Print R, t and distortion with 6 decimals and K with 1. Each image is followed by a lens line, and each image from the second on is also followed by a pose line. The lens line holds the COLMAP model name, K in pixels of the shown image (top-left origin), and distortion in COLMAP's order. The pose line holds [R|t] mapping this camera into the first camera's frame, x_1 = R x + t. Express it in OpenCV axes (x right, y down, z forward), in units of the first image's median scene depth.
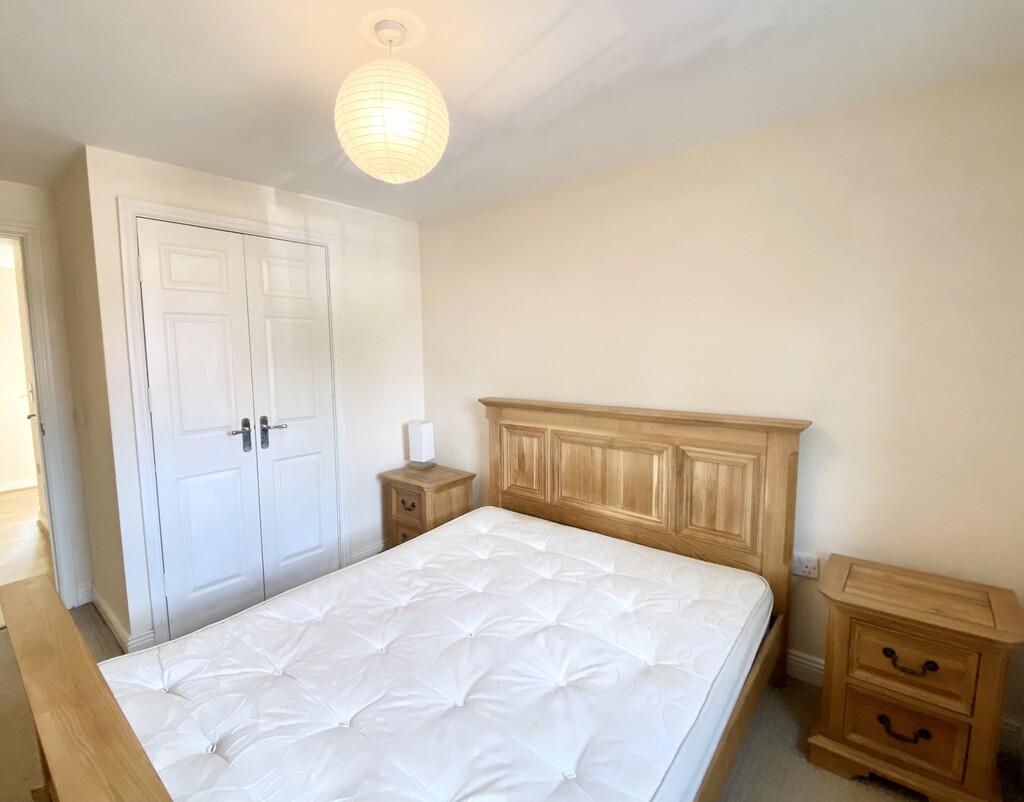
lens RADIAL K [[472.4, 0, 512.0], [0, 472.4, 401.0], [0, 0, 1]] dist [-0.037875, 0.000004]
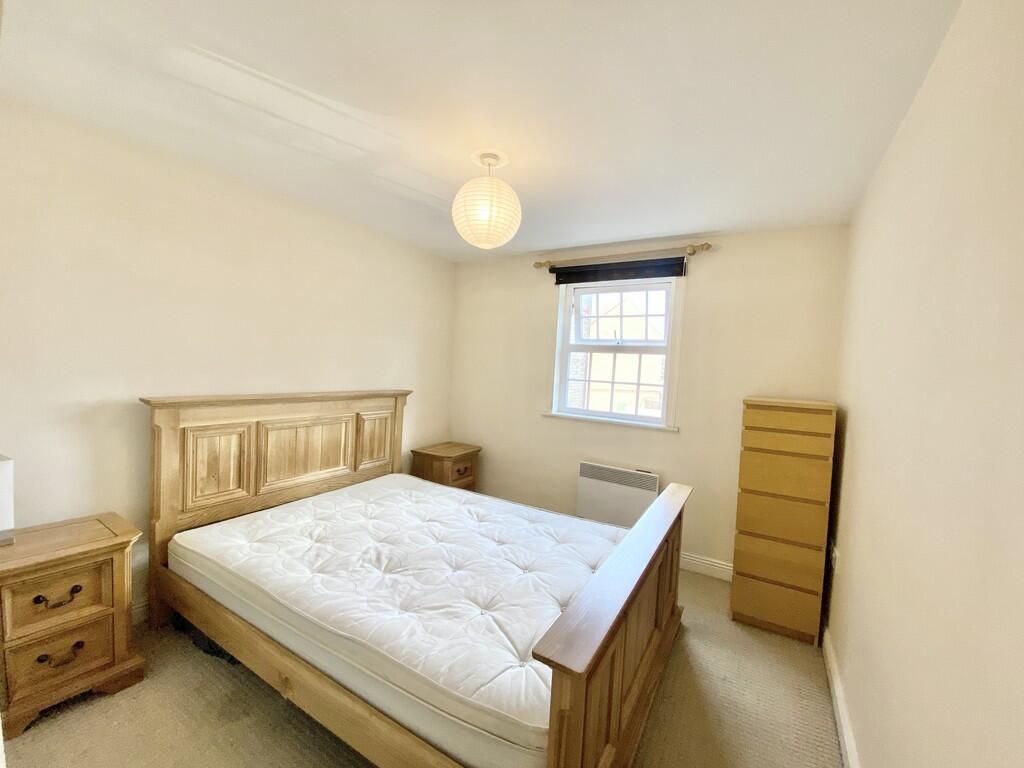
lens RADIAL K [[410.1, 0, 512.0], [0, 410.1, 384.0], [0, 0, 1]] dist [-0.024480, -0.000530]
pose [[-0.172976, -0.032881, 0.984377, -0.934563], [0.068223, 0.996642, 0.045279, -0.024624], [-0.982560, 0.074990, -0.170152, 0.629375]]
